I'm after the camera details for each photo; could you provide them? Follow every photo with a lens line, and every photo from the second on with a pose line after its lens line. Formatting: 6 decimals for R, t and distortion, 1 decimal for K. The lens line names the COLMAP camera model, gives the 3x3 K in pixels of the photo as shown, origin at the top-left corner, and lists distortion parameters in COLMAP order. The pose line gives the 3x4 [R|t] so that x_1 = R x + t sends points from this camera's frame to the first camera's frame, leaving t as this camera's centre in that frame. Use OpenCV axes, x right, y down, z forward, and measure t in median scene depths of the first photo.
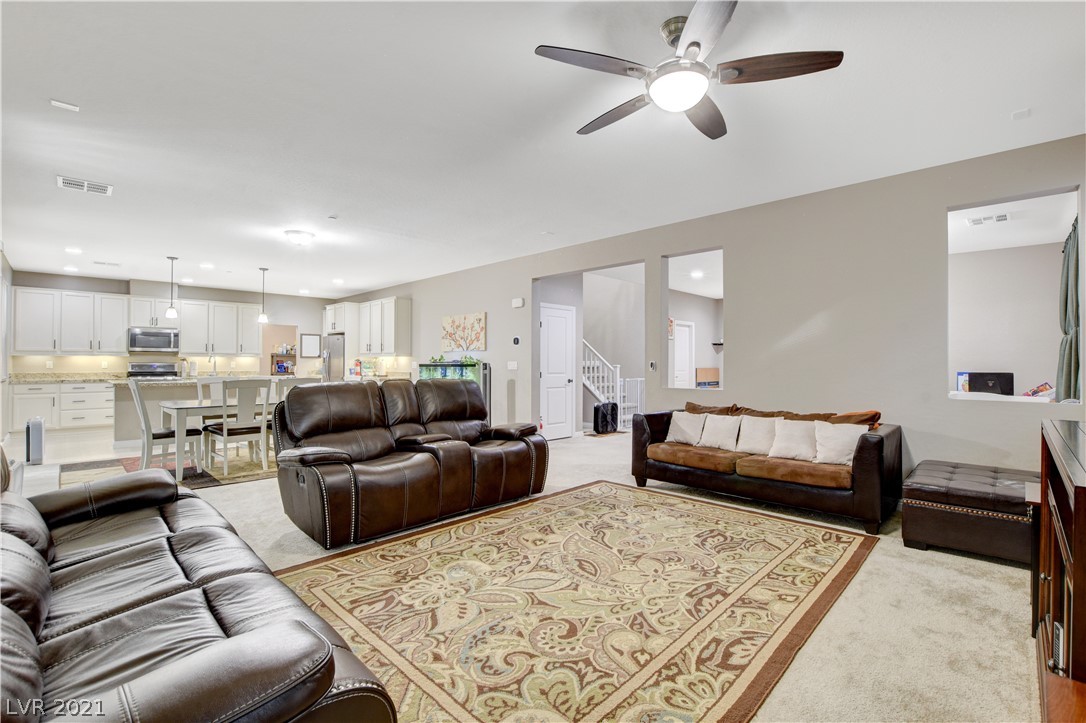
lens RADIAL K [[487.0, 0, 563.2], [0, 487.0, 365.5], [0, 0, 1]] dist [-0.000094, -0.000017]
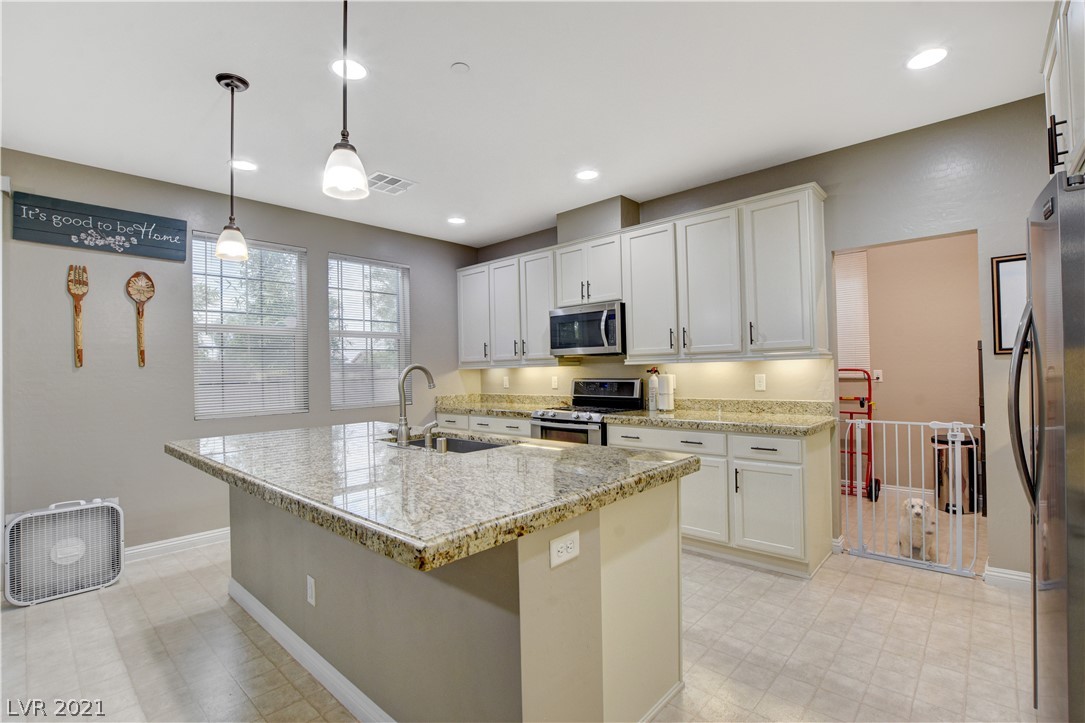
lens RADIAL K [[486.5, 0, 562.7], [0, 486.5, 365.5], [0, 0, 1]] dist [-0.000094, -0.000017]
pose [[0.027642, -0.011430, -0.999553, -0.379754], [0.014572, 0.999833, -0.011030, -0.014232], [0.999512, -0.014261, 0.027804, 0.980049]]
